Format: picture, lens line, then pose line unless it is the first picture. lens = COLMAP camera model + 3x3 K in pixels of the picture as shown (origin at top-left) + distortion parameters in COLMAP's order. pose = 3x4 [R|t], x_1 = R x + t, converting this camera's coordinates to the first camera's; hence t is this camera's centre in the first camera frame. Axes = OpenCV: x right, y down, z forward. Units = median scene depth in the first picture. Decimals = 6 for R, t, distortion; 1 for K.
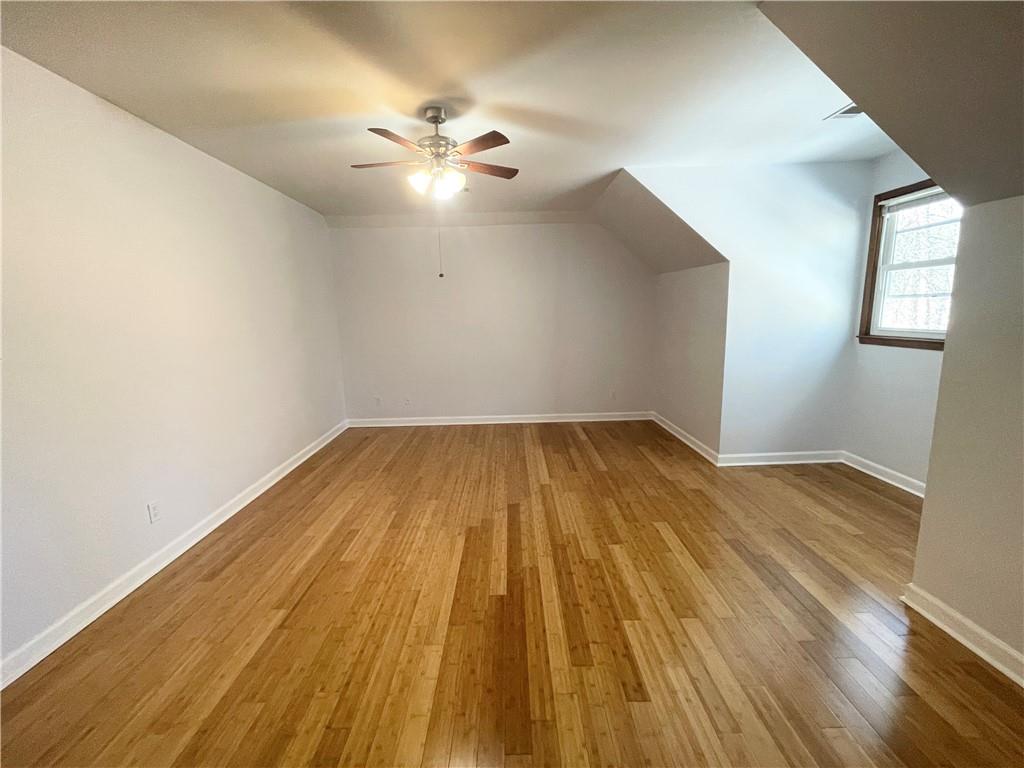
lens RADIAL K [[415.6, 0, 511.0], [0, 415.6, 378.4], [0, 0, 1]] dist [-0.000547, -0.000097]
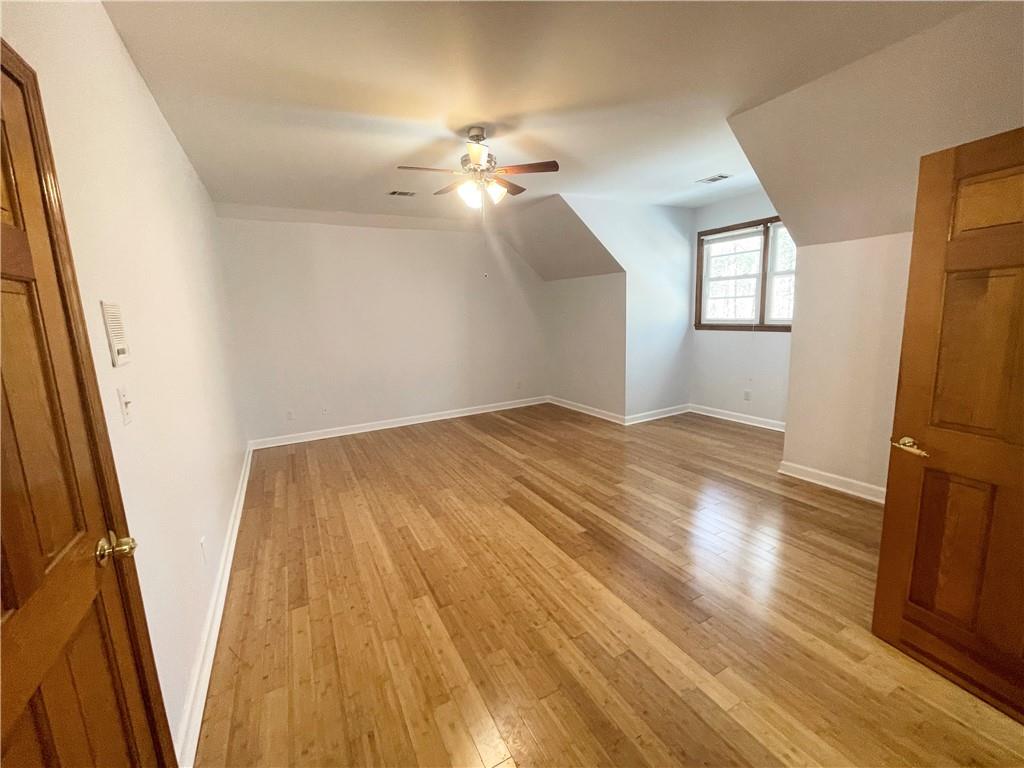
lens RADIAL K [[415.6, 0, 506.5], [0, 415.6, 380.0], [0, 0, 1]] dist [-0.000547, -0.000097]
pose [[0.884056, -0.084258, 0.459723, -0.516202], [0.090142, 0.995887, 0.009181, 0.022800], [-0.458606, 0.033324, 0.888015, -0.013879]]
